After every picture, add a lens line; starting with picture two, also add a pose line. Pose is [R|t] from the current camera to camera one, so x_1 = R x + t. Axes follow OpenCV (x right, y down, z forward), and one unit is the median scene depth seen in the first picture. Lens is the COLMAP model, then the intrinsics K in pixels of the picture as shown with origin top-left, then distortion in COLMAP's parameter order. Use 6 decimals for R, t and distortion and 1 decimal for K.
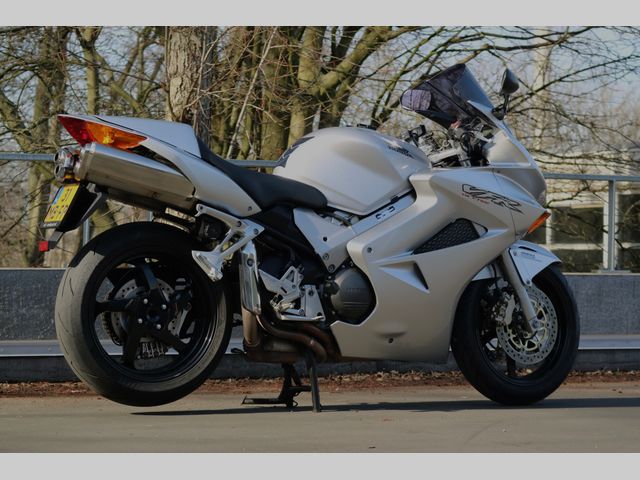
lens RADIAL K [[2029.2, 0, 320.8], [0, 2029.2, 241.0], [0, 0, 1]] dist [-0.015715, 0.000000]
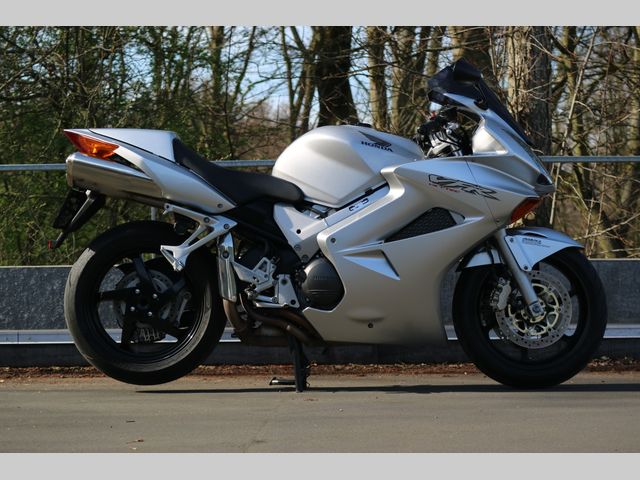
lens RADIAL K [[2029.2, 0, 325.1], [0, 2029.2, 236.3], [0, 0, 1]] dist [-0.015715, 0.000000]
pose [[0.869669, -0.026613, -0.492917, 0.543580], [0.026626, 0.999621, -0.006993, 0.009597], [0.492916, -0.007043, 0.870048, 0.071604]]
